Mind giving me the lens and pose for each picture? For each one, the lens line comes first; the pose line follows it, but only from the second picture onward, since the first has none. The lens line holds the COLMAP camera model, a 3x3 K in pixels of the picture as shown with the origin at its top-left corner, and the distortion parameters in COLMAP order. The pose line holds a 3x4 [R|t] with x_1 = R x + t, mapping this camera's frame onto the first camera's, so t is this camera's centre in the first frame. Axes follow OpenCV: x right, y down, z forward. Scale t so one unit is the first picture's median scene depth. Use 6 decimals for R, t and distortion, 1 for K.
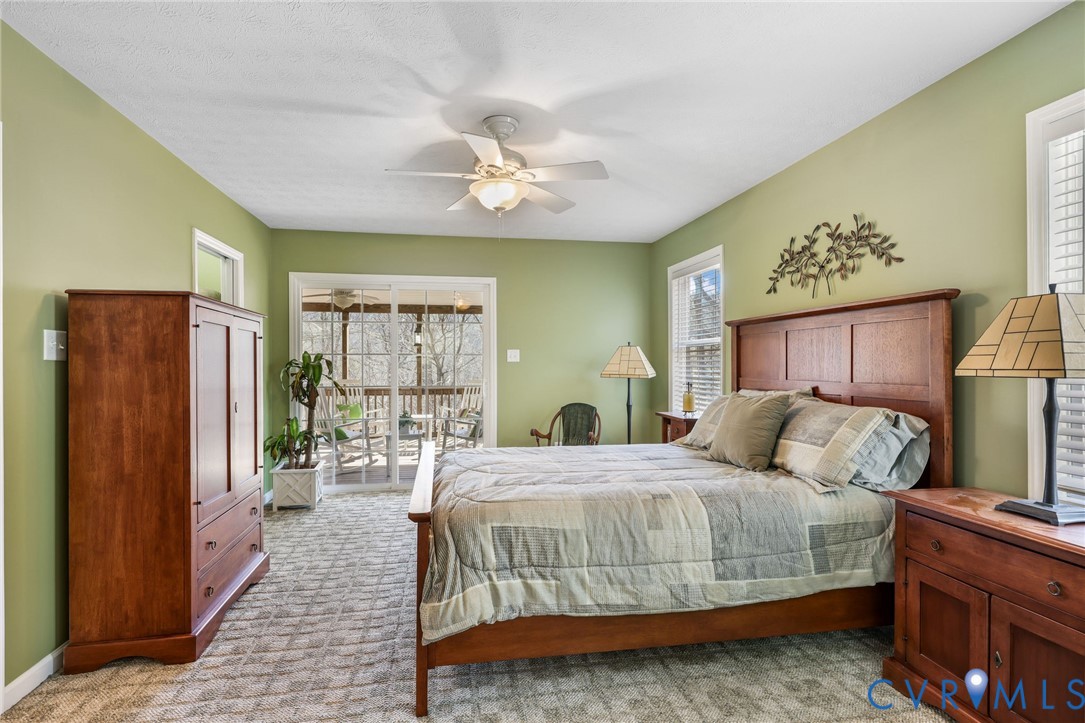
lens RADIAL K [[525.8, 0, 538.6], [0, 525.8, 364.7], [0, 0, 1]] dist [0.006118, 0.001021]
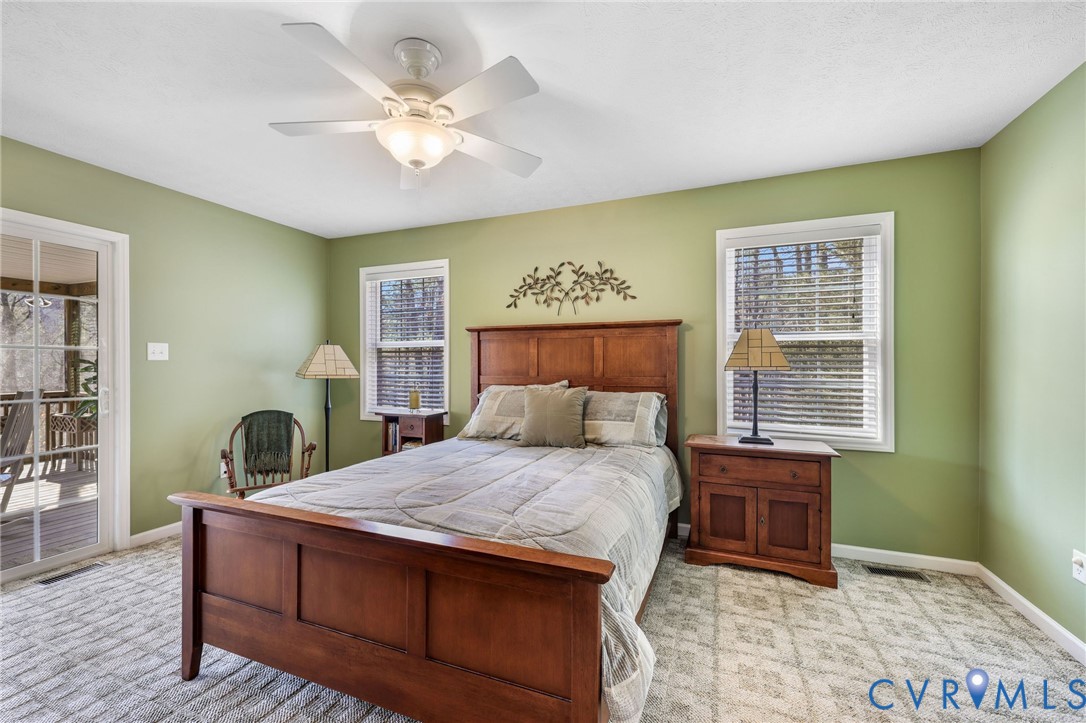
lens RADIAL K [[435.0, 0, 537.2], [0, 435.0, 366.6], [0, 0, 1]] dist [-0.000463, -0.000129]
pose [[0.547492, -0.002194, 0.836808, -0.467361], [-0.000400, 0.999996, 0.002884, 0.002717], [-0.836811, -0.001914, 0.547489, 0.451521]]
